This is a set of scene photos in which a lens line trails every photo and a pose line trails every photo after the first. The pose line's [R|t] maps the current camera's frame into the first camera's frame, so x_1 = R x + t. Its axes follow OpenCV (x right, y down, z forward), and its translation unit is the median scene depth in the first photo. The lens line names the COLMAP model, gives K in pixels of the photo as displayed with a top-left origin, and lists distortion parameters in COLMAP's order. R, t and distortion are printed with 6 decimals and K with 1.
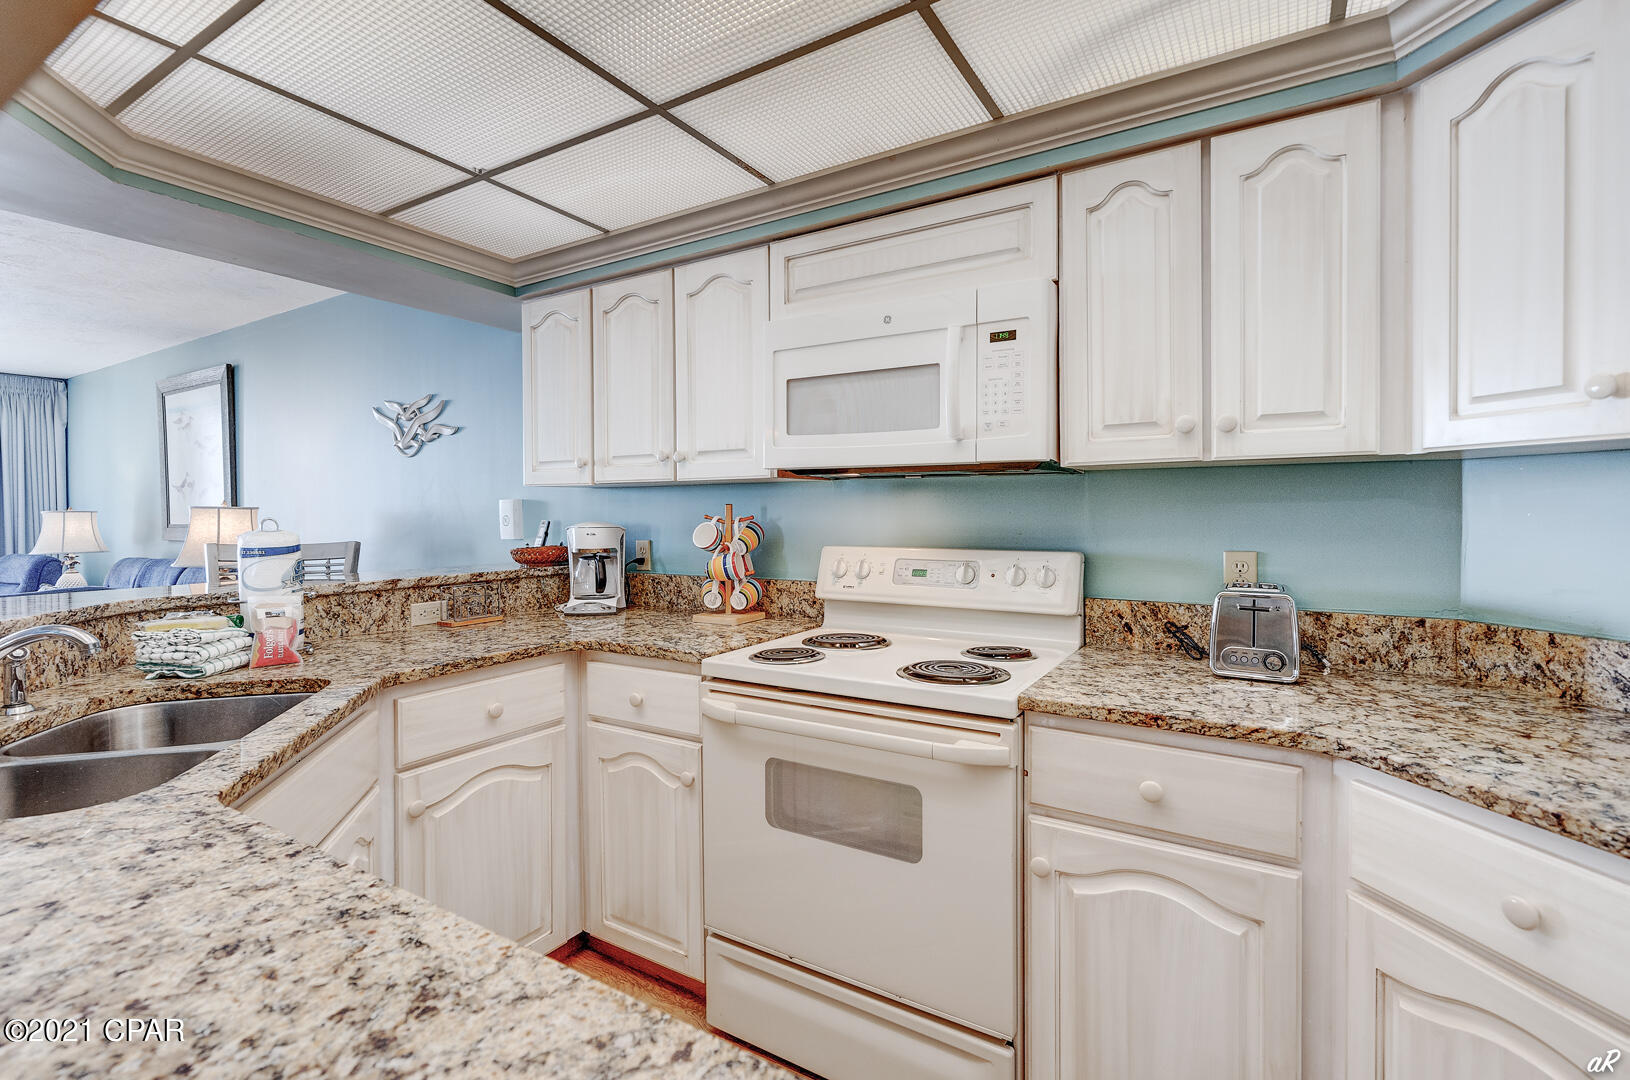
lens RADIAL K [[741.3, 0, 815.8], [0, 741.3, 512.5], [0, 0, 1]] dist [-0.001490, 0.000044]
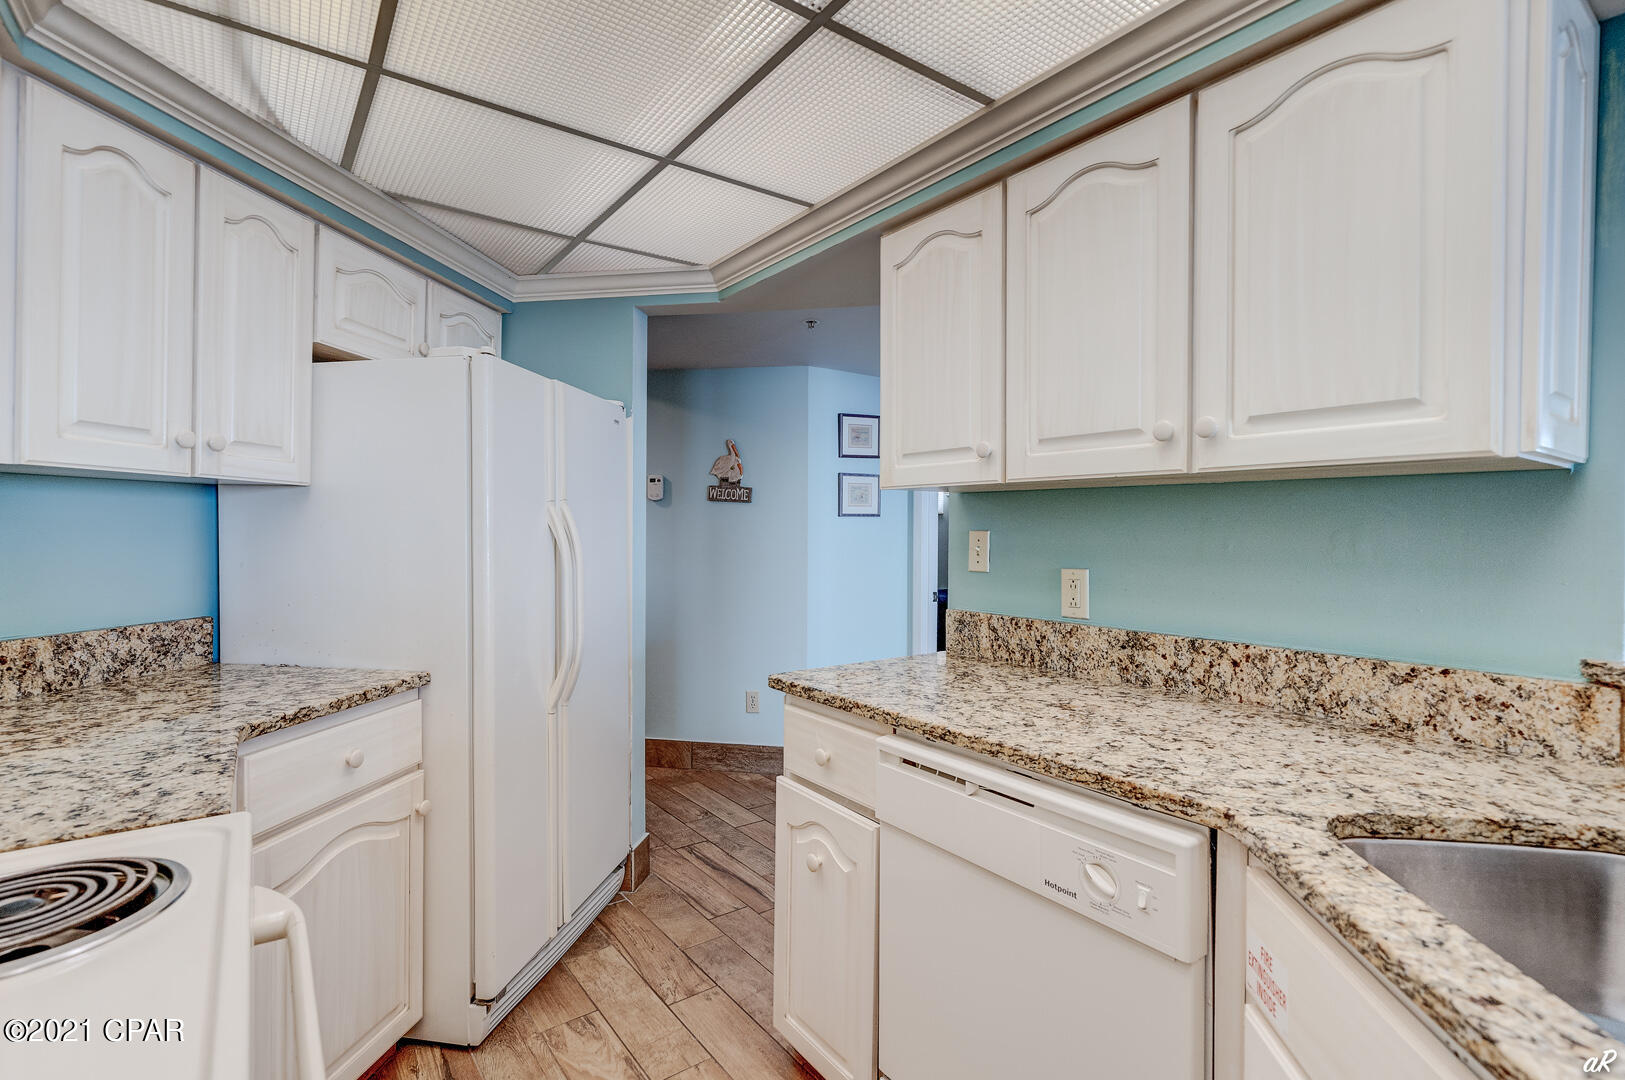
lens RADIAL K [[739.0, 0, 813.3], [0, 739.0, 512.6], [0, 0, 1]] dist [-0.001490, 0.000044]
pose [[-0.928886, 0.007553, 0.370288, -0.290244], [0.000452, 0.999814, -0.019258, -0.000788], [-0.370364, -0.017721, -0.928718, 0.938338]]
